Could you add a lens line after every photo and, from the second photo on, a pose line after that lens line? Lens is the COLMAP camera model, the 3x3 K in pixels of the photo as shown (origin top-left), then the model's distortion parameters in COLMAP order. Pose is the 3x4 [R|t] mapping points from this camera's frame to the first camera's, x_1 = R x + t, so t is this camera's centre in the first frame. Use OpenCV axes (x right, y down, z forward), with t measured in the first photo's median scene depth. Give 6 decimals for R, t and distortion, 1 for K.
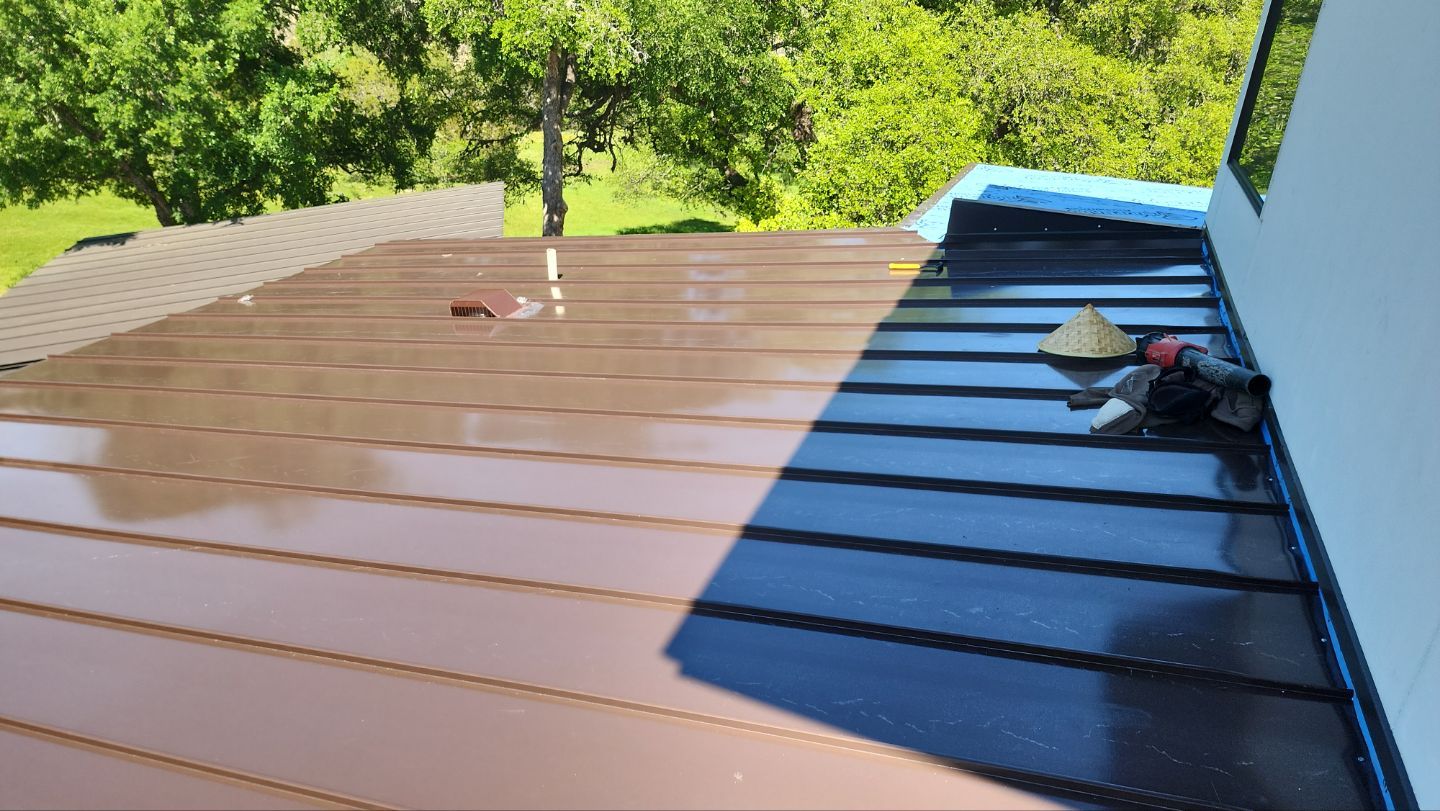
lens RADIAL K [[962.7, 0, 691.4], [0, 962.7, 382.9], [0, 0, 1]] dist [0.067780, -0.063358]
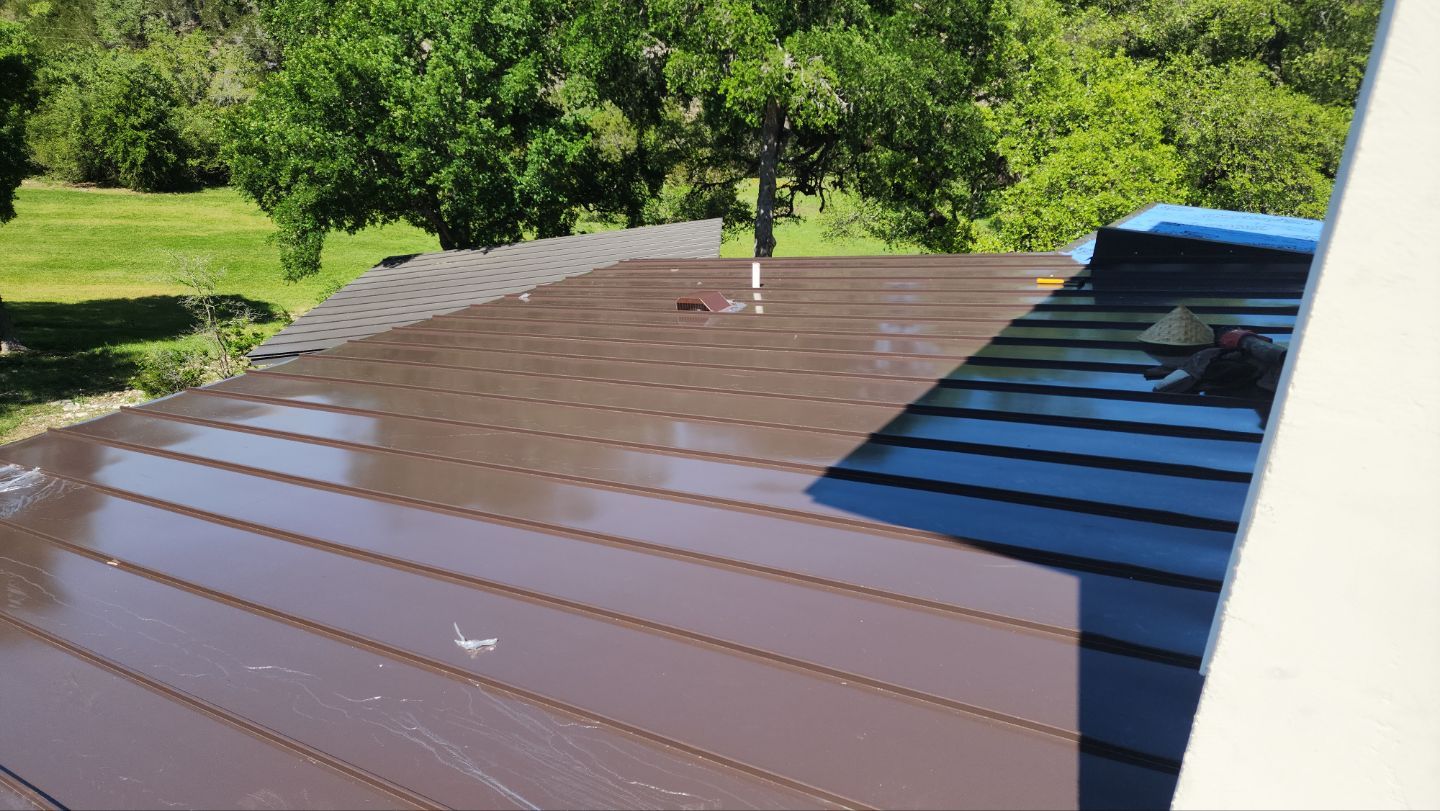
lens RADIAL K [[962.7, 0, 731.3], [0, 962.7, 400.7], [0, 0, 1]] dist [0.067780, -0.063358]
pose [[0.983896, 0.047892, -0.172209, 0.020371], [-0.053176, 0.998241, -0.026203, 0.032851], [0.170651, 0.034938, 0.984712, -0.098924]]
